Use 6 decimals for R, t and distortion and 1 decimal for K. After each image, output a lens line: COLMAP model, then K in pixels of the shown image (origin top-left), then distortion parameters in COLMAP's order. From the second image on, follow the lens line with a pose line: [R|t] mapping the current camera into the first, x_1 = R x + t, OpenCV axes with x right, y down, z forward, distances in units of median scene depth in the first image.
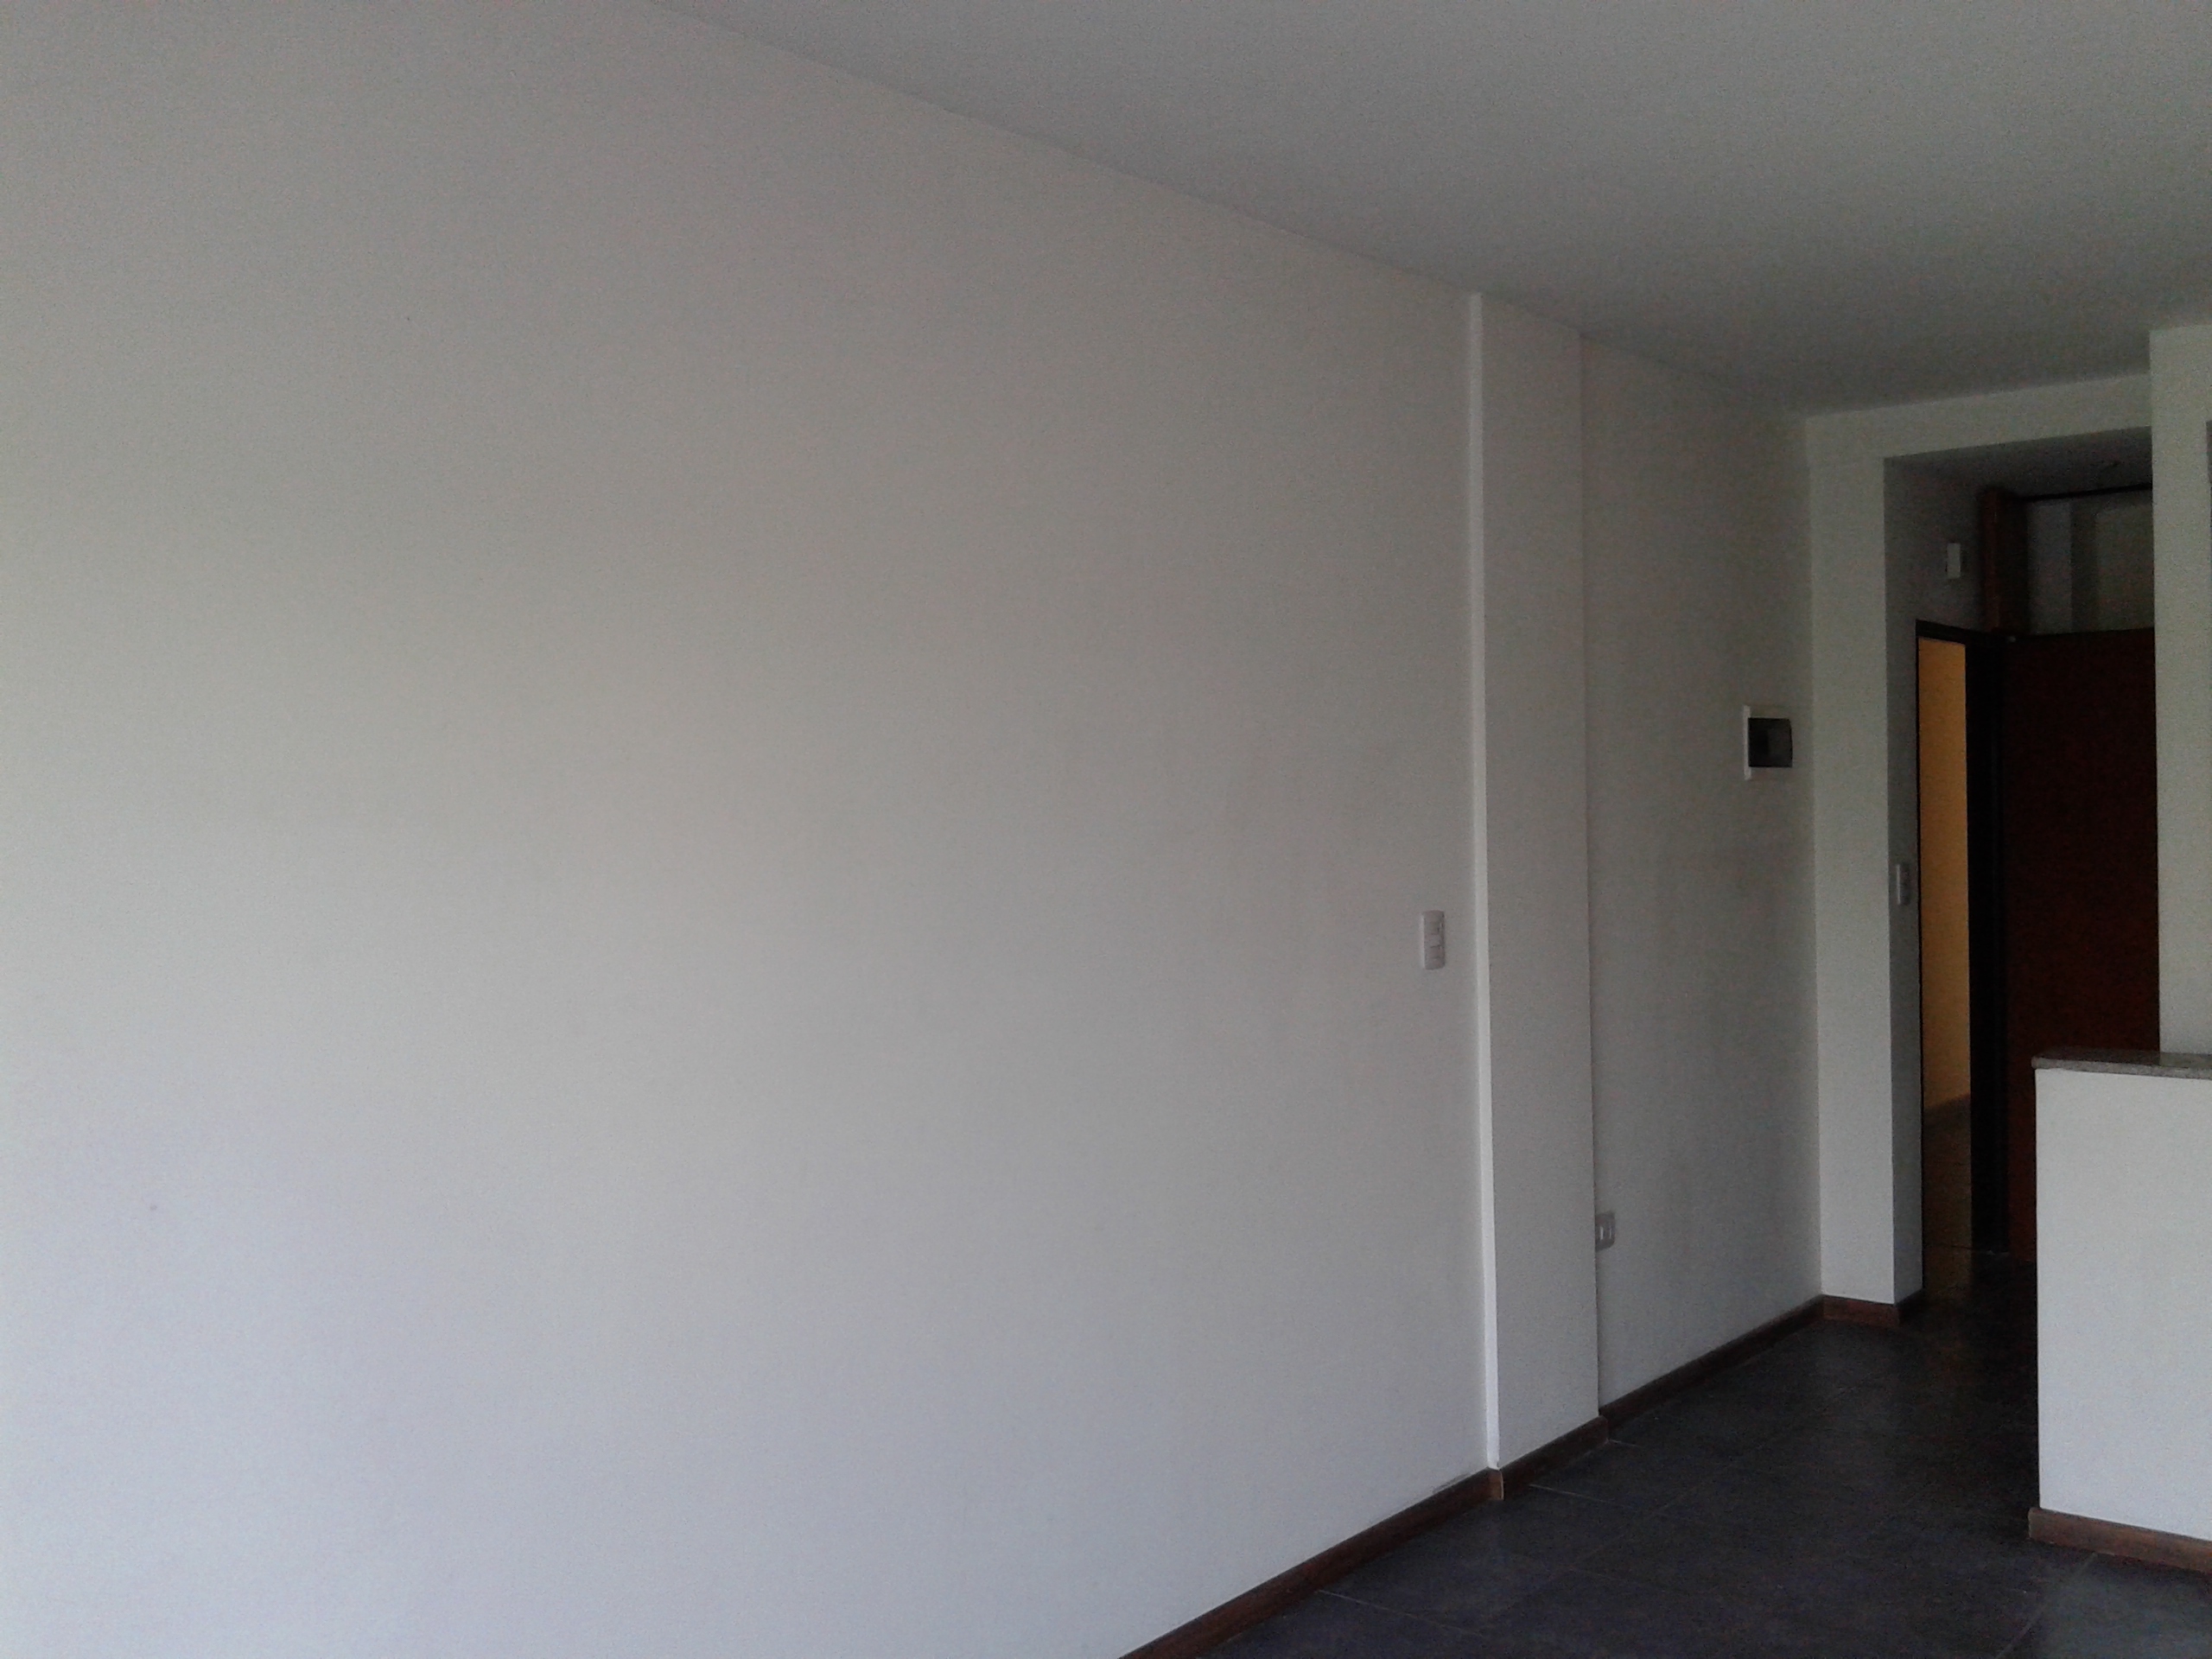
lens RADIAL K [[2056.7, 0, 1106.0], [0, 2056.7, 829.5], [0, 0, 1]] dist [0.094293, -0.169702]
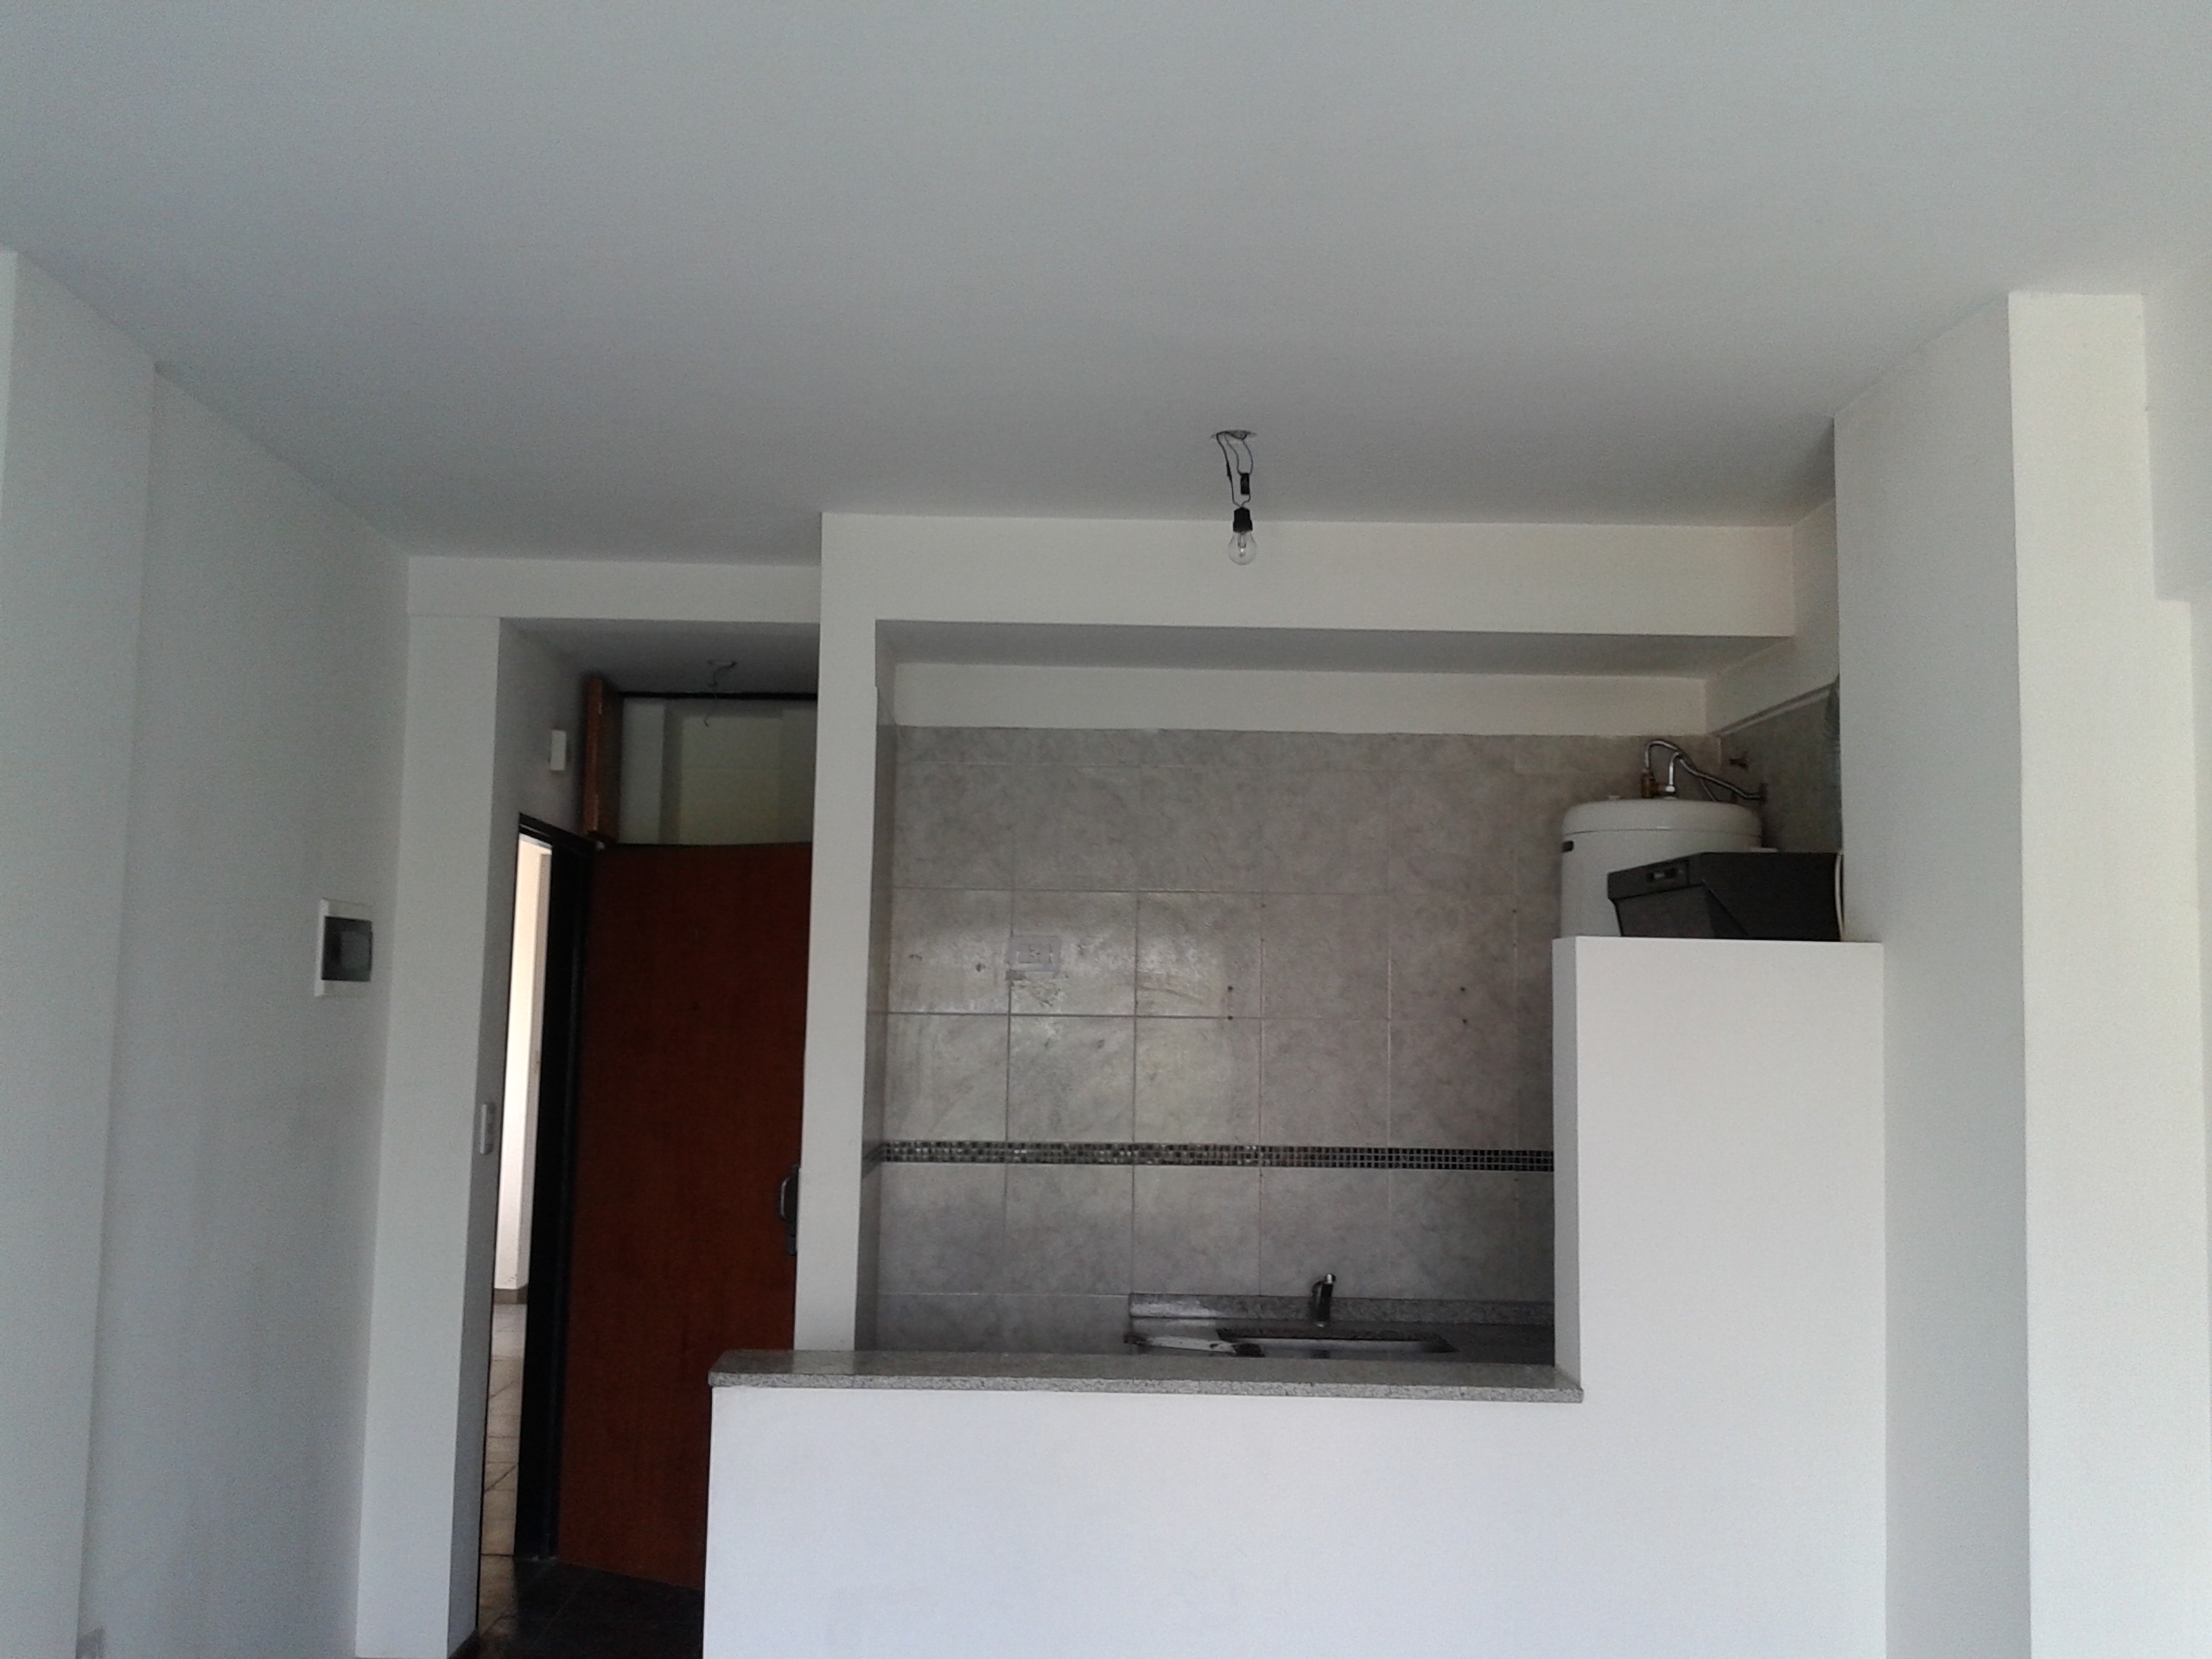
lens RADIAL K [[2056.7, 0, 1106.0], [0, 2056.7, 829.5], [0, 0, 1]] dist [0.094293, -0.169702]
pose [[0.750608, 0.090291, 0.654550, 0.017144], [-0.027892, 0.994066, -0.105140, -0.012261], [-0.660159, 0.060662, 0.748672, 0.215615]]
